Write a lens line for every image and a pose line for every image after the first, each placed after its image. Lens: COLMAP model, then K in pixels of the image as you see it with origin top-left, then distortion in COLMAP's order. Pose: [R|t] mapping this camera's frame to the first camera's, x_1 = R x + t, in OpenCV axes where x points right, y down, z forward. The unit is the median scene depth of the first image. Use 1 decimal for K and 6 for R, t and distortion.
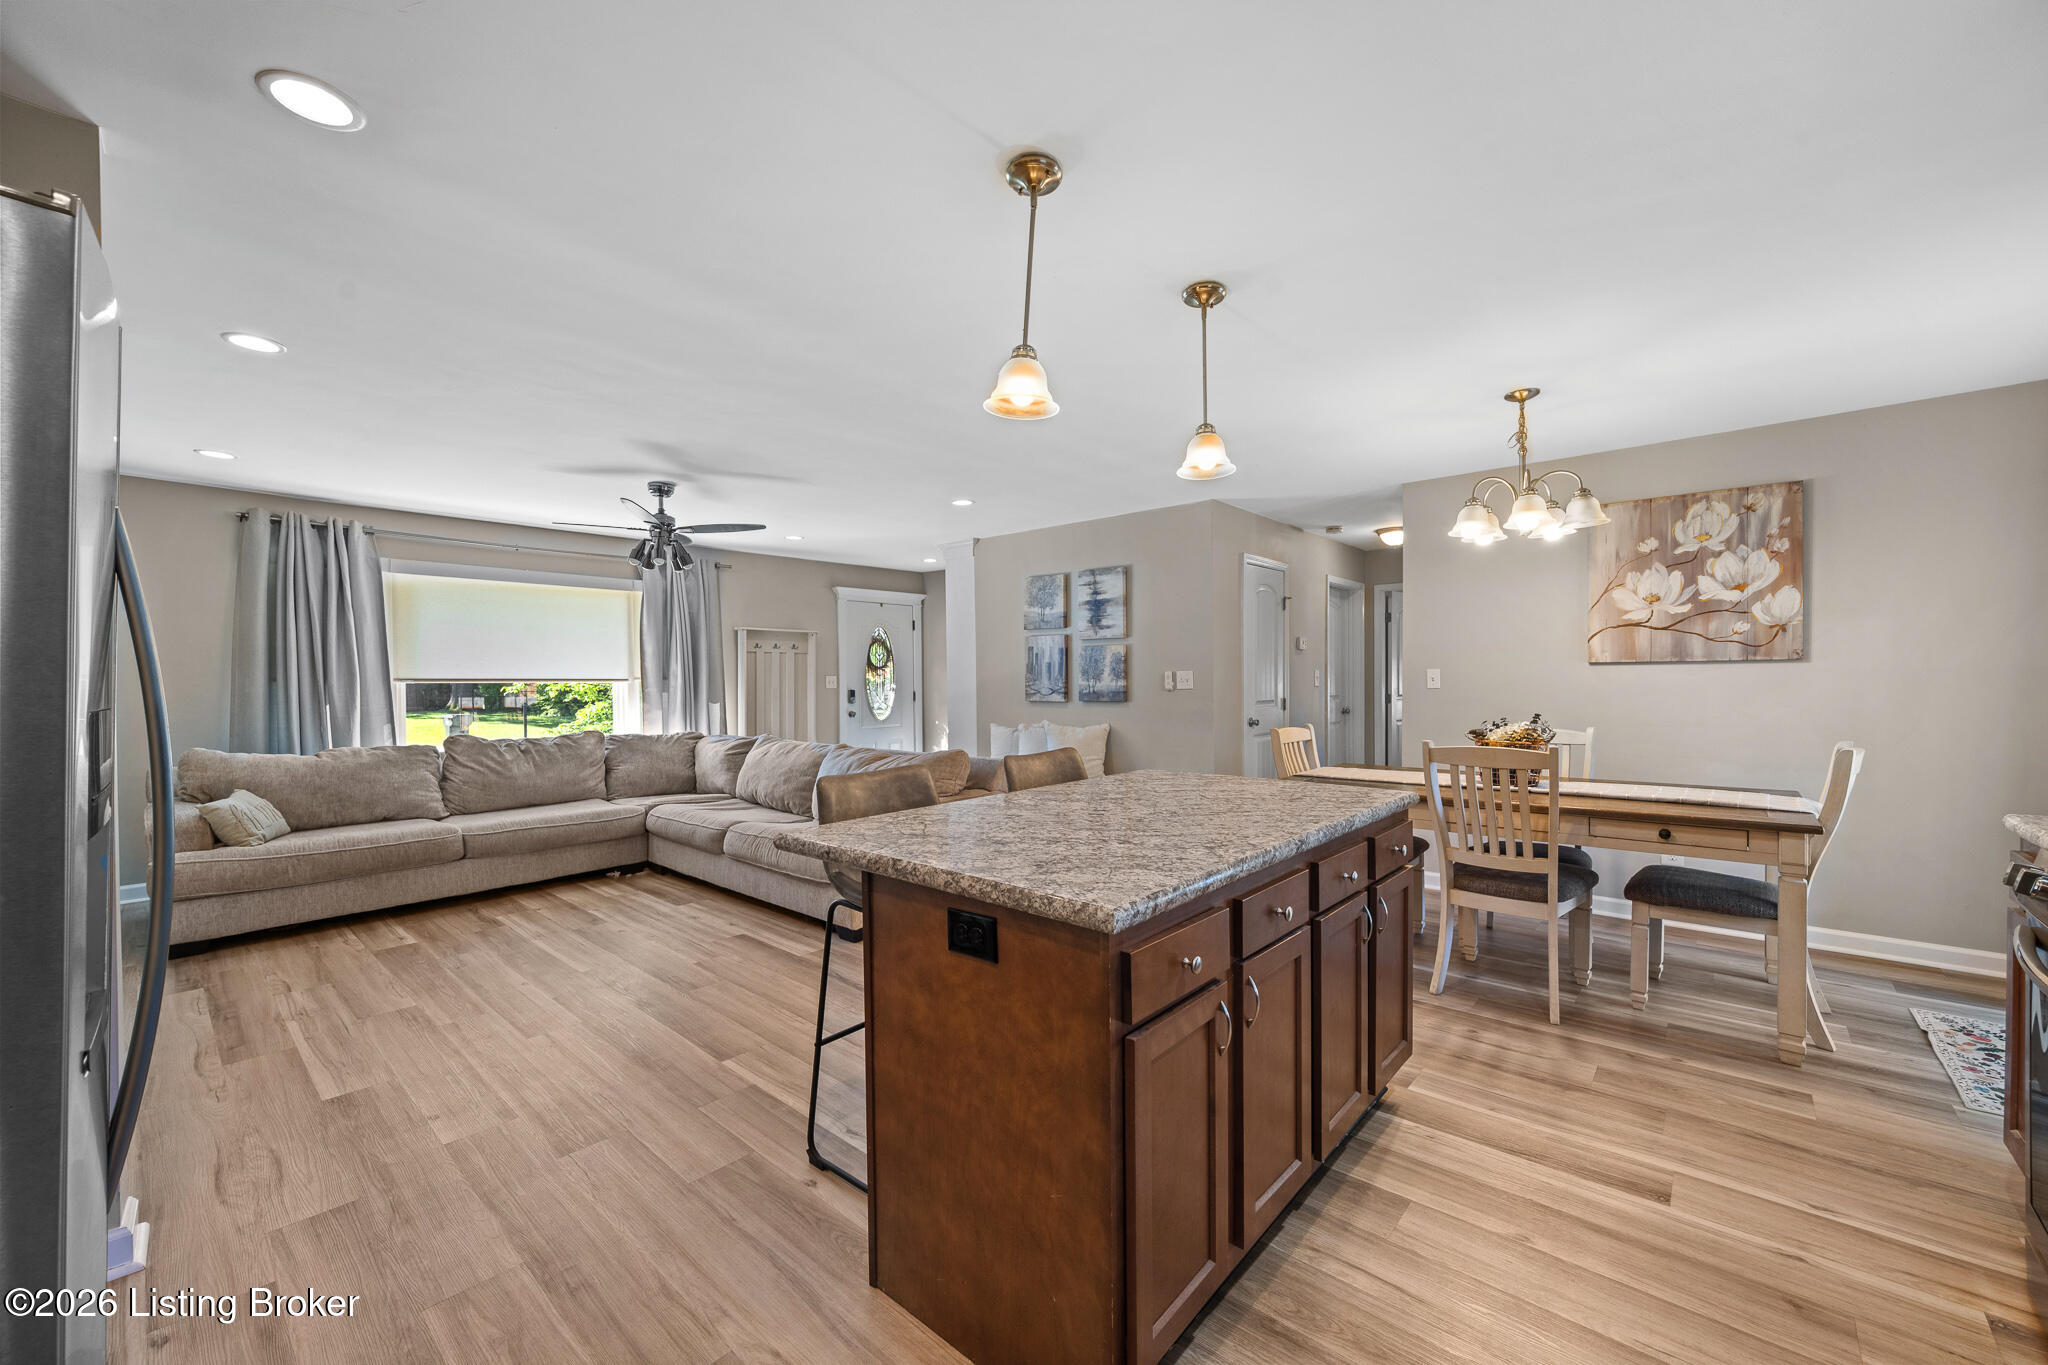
lens RADIAL K [[800.0, 0, 1026.8], [0, 800.0, 691.8], [0, 0, 1]] dist [-0.005526, 0.000067]
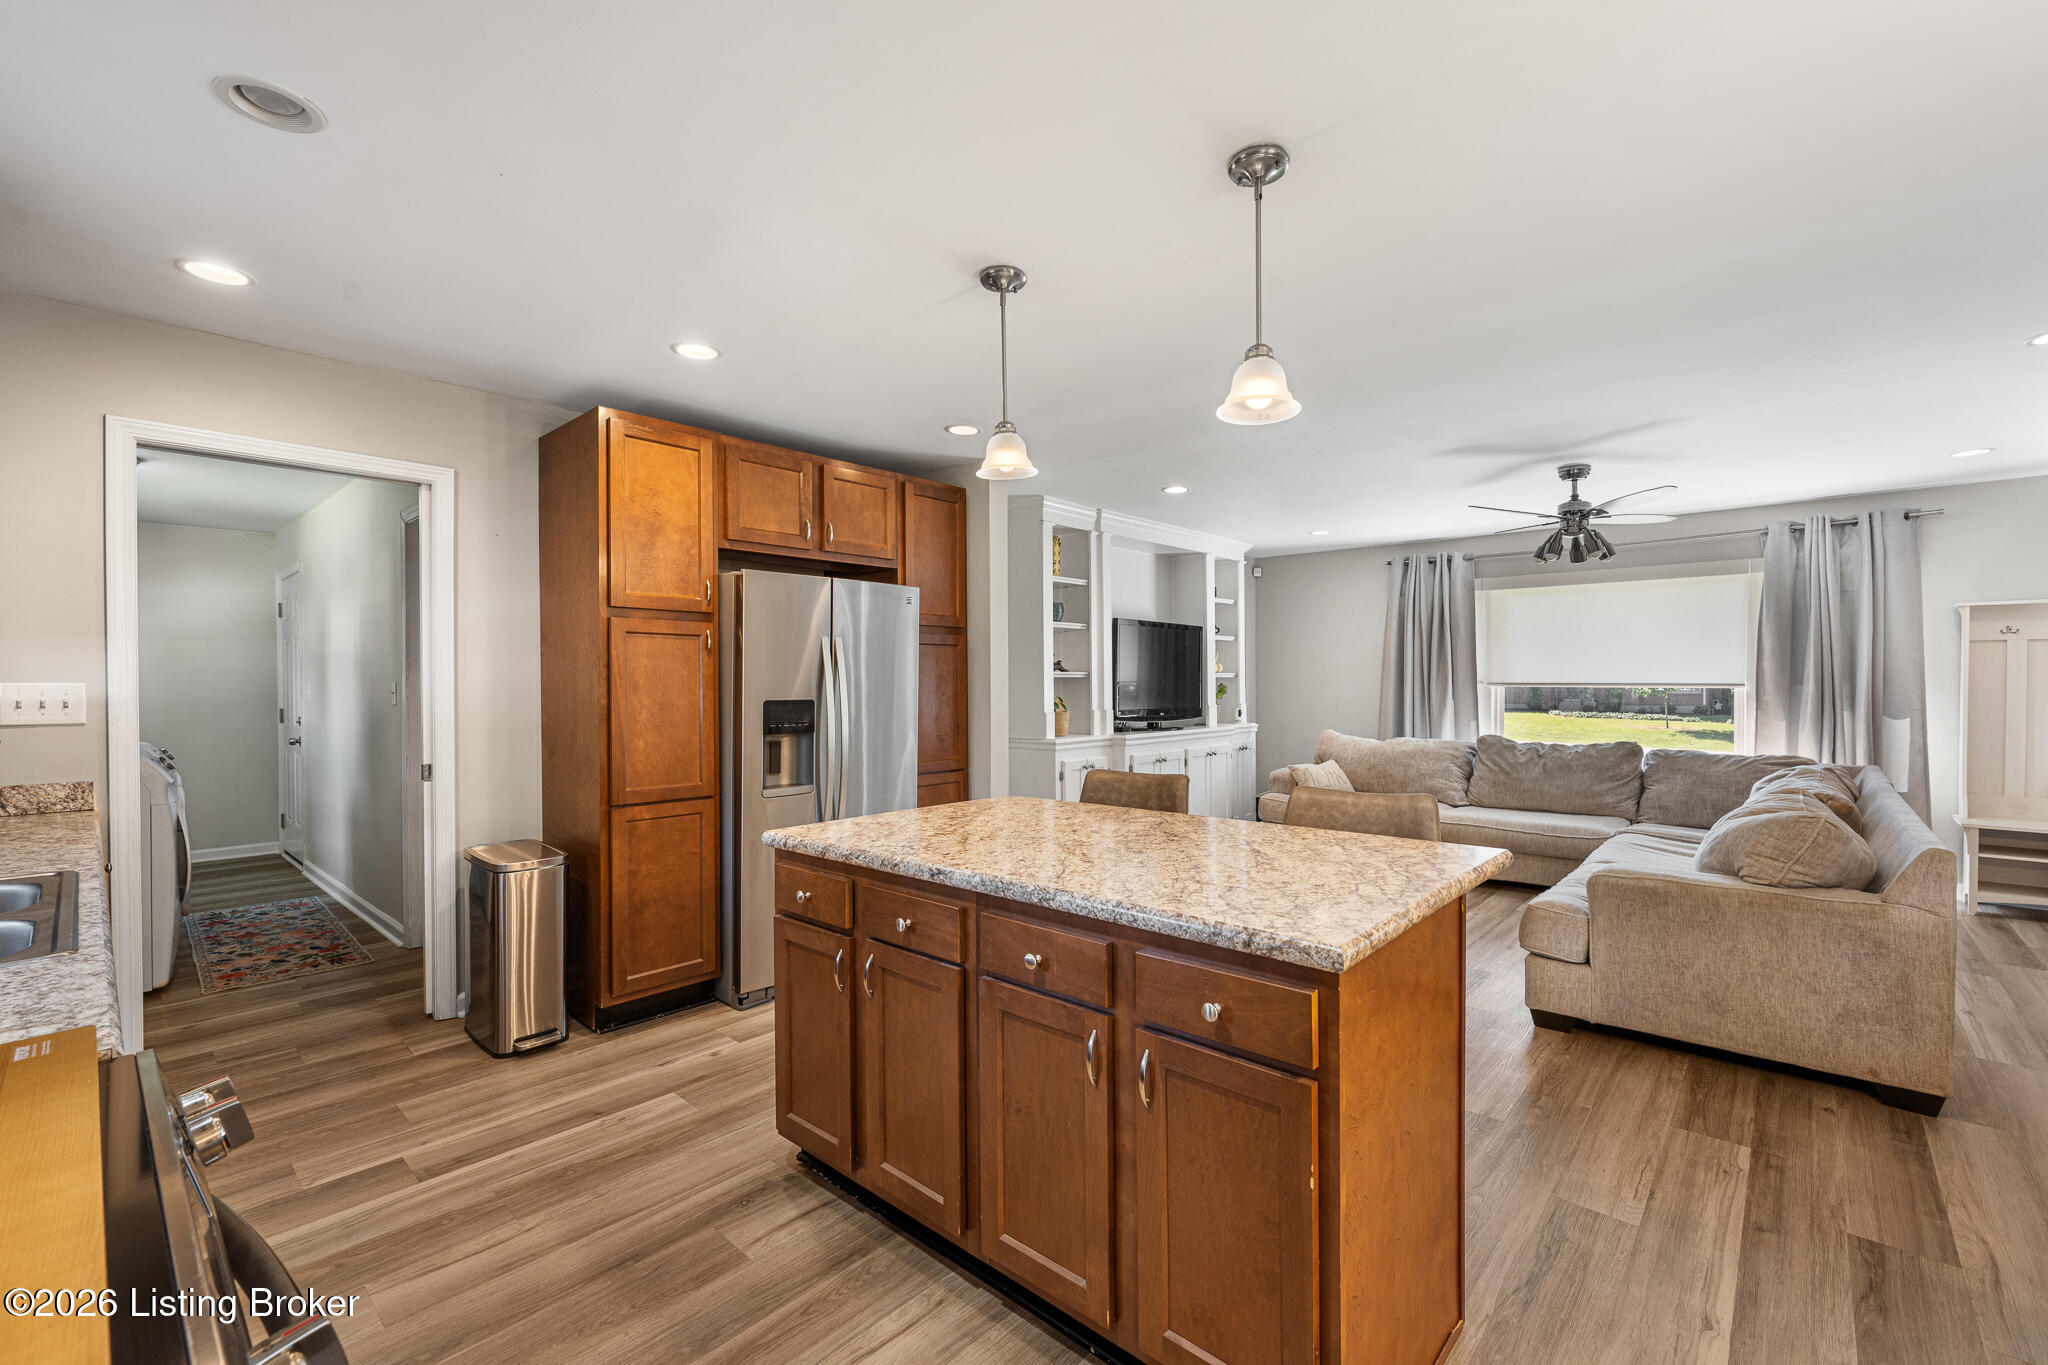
lens RADIAL K [[861.4, 0, 1030.4], [0, 861.4, 687.4], [0, 0, 1]] dist [-0.003845, -0.000399]
pose [[-0.008677, 0.013181, -0.999875, 0.572007], [-0.013543, 0.999820, 0.013297, -0.021484], [0.999871, 0.013657, -0.008497, 0.458912]]
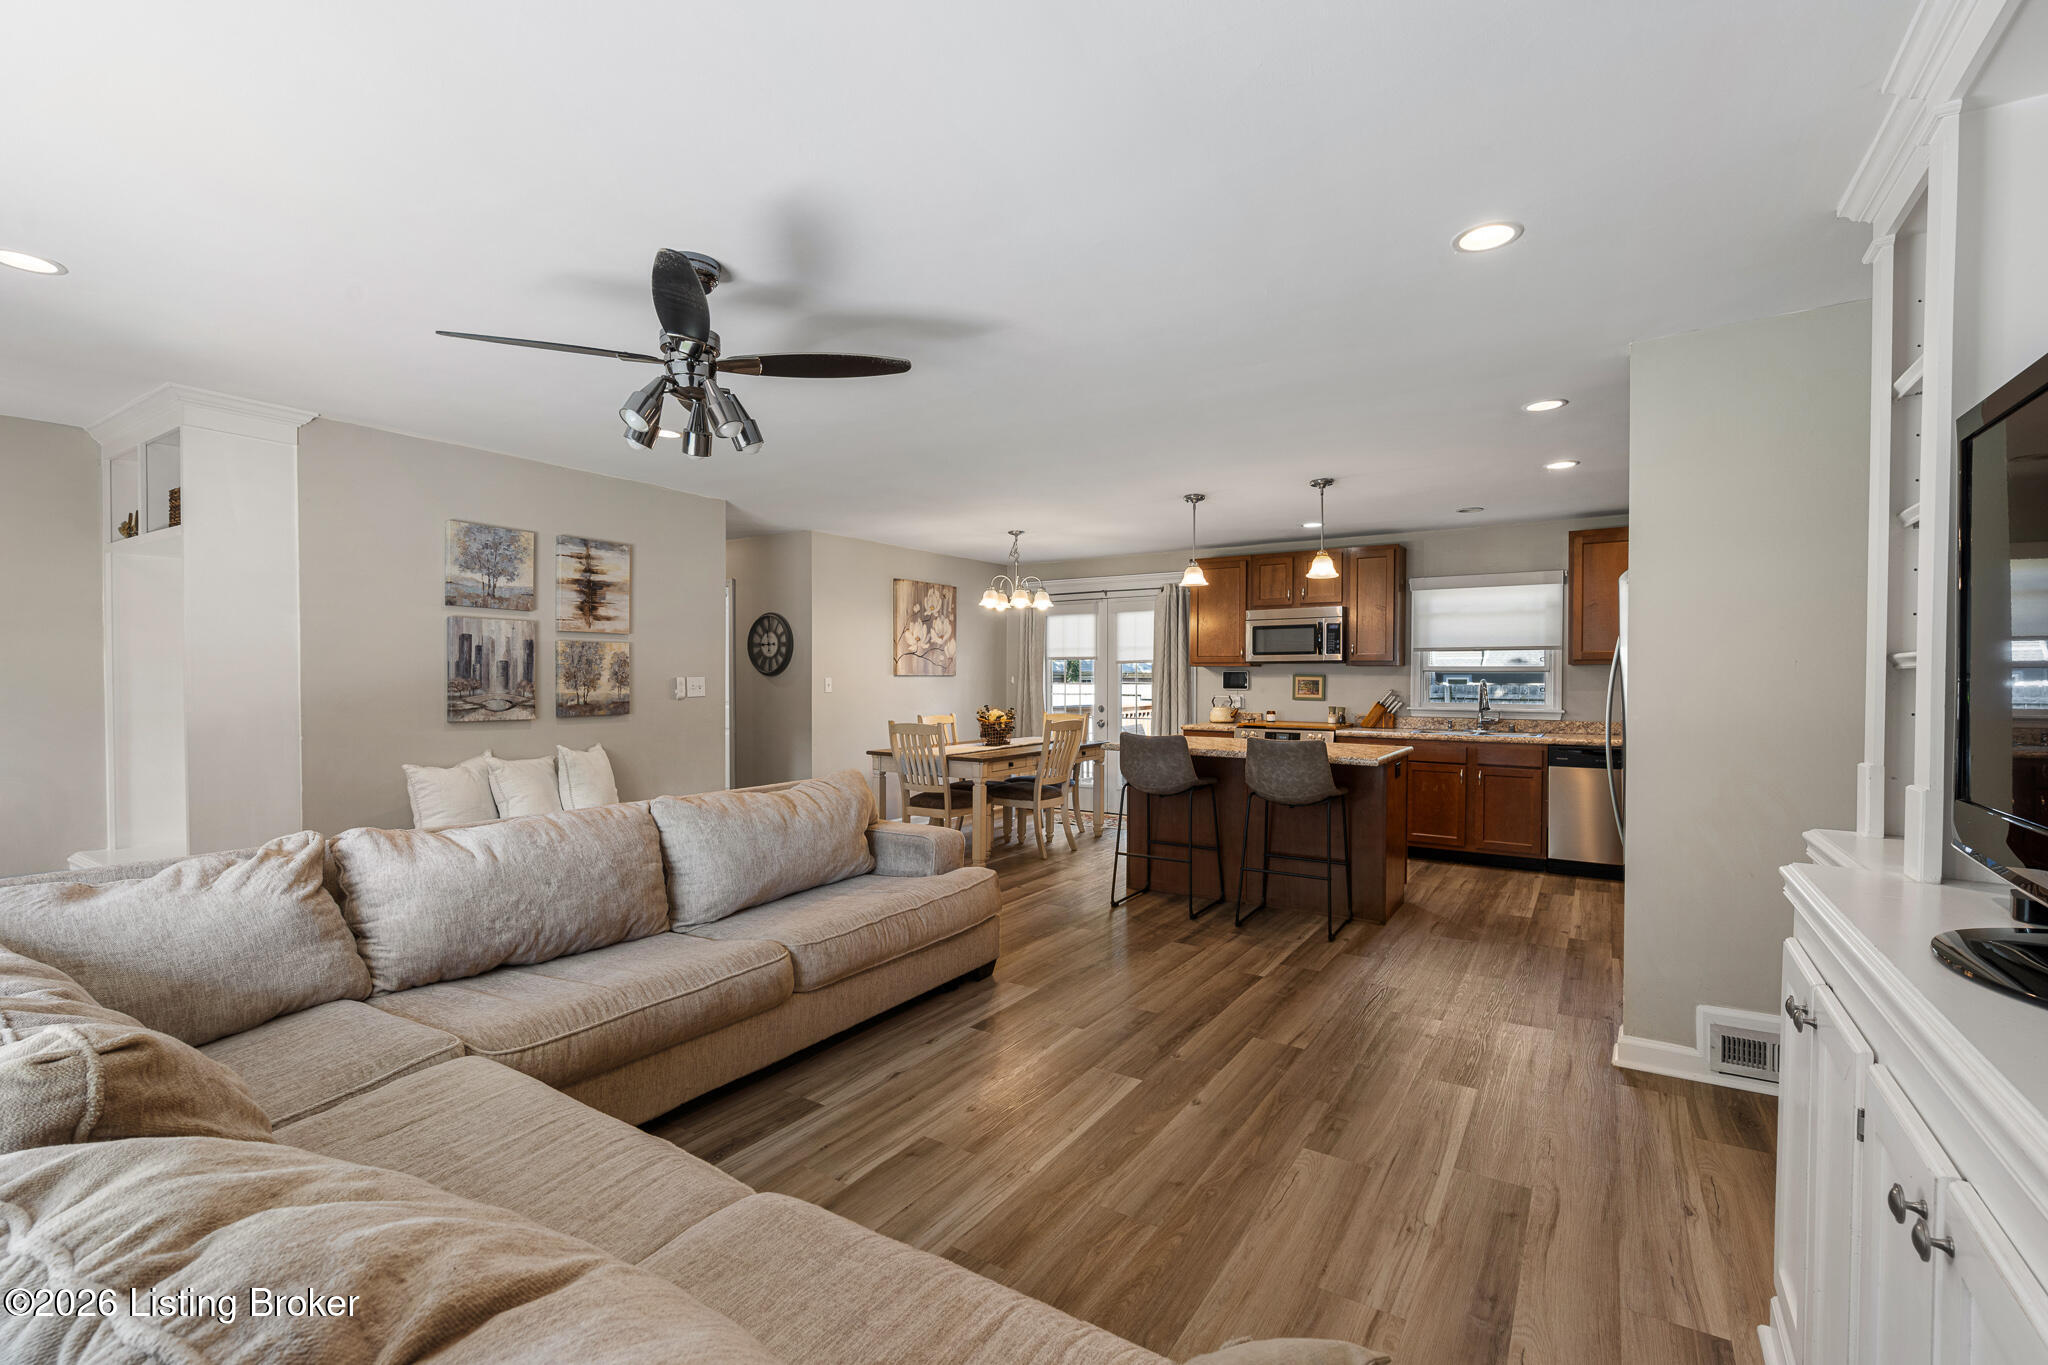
lens RADIAL K [[894.3, 0, 1032.6], [0, 894.3, 689.5], [0, 0, 1]] dist [0.000169, -0.000014]
pose [[-0.154376, -0.006234, 0.987992, -1.119647], [0.014577, 0.999857, 0.008586, -0.019197], [-0.987905, 0.015727, -0.154263, 1.002987]]
